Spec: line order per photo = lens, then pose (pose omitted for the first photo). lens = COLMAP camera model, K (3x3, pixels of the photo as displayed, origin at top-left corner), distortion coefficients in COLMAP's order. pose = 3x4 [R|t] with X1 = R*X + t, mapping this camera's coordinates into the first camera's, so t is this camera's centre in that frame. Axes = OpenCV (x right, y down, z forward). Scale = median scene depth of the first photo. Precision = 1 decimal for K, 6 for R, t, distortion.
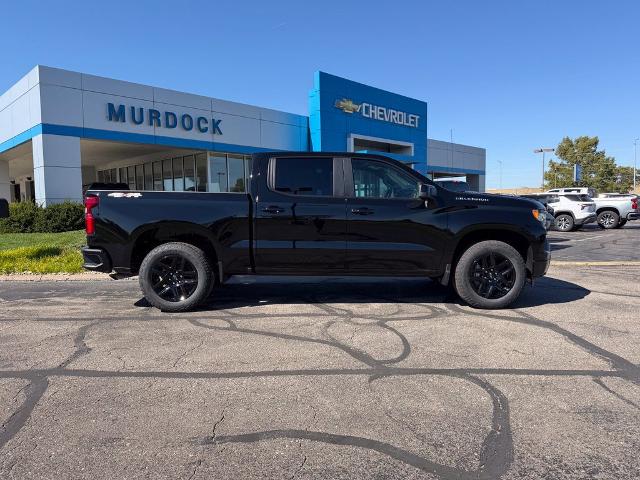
lens RADIAL K [[441.8, 0, 320.0], [0, 441.8, 240.0], [0, 0, 1]] dist [0.086194, -0.135248]
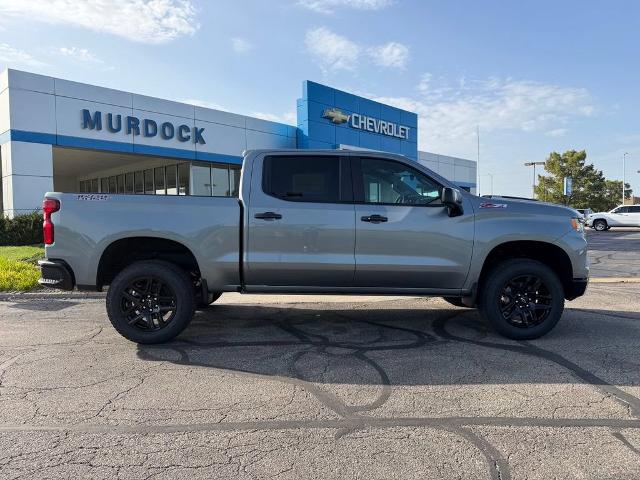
lens RADIAL K [[444.2, 0, 324.1], [0, 444.2, 240.9], [0, 0, 1]] dist [0.057102, -0.090625]
pose [[0.999666, 0.002002, 0.025783, 0.013727], [-0.001340, 0.999669, -0.025682, -0.002721], [-0.025825, 0.025639, 0.999338, 0.039288]]
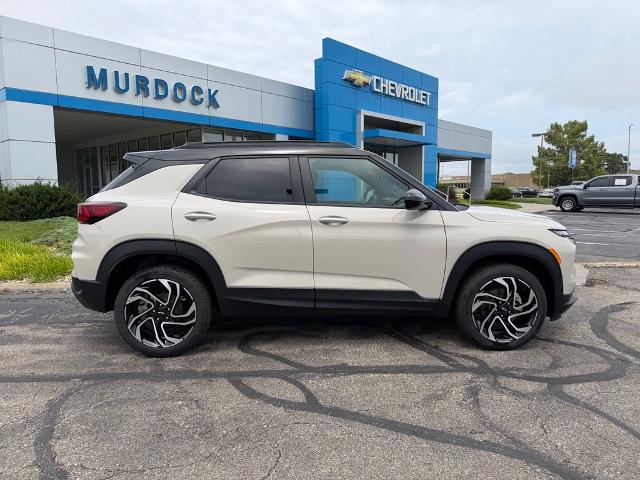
lens RADIAL K [[442.8, 0, 317.0], [0, 442.8, 241.5], [0, 0, 1]] dist [0.057217, -0.085550]
pose [[0.999485, 0.004213, 0.031821, -0.060706], [-0.005457, 0.999220, 0.039108, -0.010554], [-0.031632, -0.039262, 0.998728, 0.123314]]
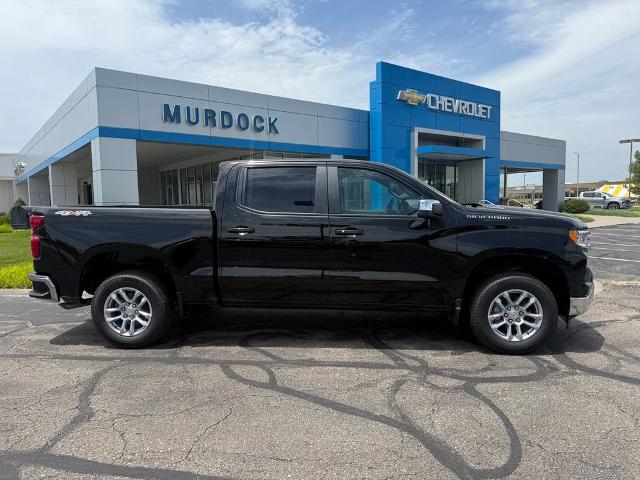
lens RADIAL K [[442.8, 0, 317.0], [0, 442.8, 241.5], [0, 0, 1]] dist [0.057217, -0.085550]
pose [[0.990356, 0.007232, -0.138356, -0.003432], [-0.005418, 0.999894, 0.013487, -0.018451], [0.138439, -0.012607, 0.990291, 0.069134]]
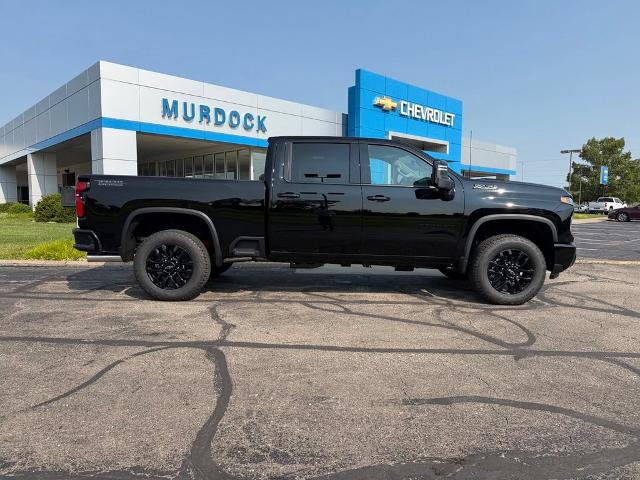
lens RADIAL K [[442.8, 0, 317.0], [0, 442.8, 241.5], [0, 0, 1]] dist [0.057217, -0.085550]
pose [[0.999131, 0.021538, -0.035674, -0.068397], [-0.021210, 0.999729, 0.009552, 0.005714], [0.035870, -0.008787, 0.999318, -0.020181]]
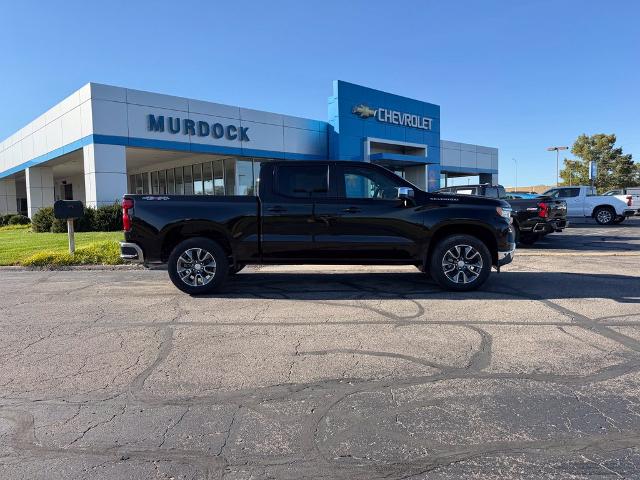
lens RADIAL K [[442.8, 0, 317.0], [0, 442.8, 241.5], [0, 0, 1]] dist [0.057217, -0.085550]
pose [[0.999295, -0.005797, -0.037084, -0.016992], [0.005929, 0.999976, 0.003456, 0.007118], [0.037063, -0.003673, 0.999306, -0.086440]]
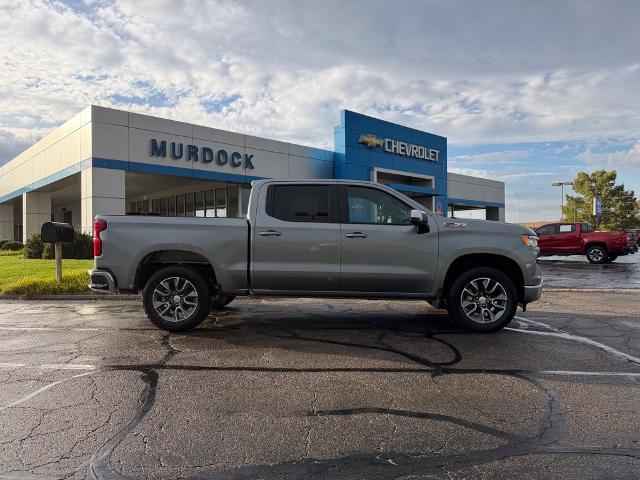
lens RADIAL K [[442.8, 0, 317.0], [0, 442.8, 241.5], [0, 0, 1]] dist [0.057217, -0.085550]
pose [[0.999215, 0.006596, -0.039055, -0.029109], [-0.009296, 0.997549, -0.069353, 0.009787], [0.038502, 0.069661, 0.996827, -0.038186]]
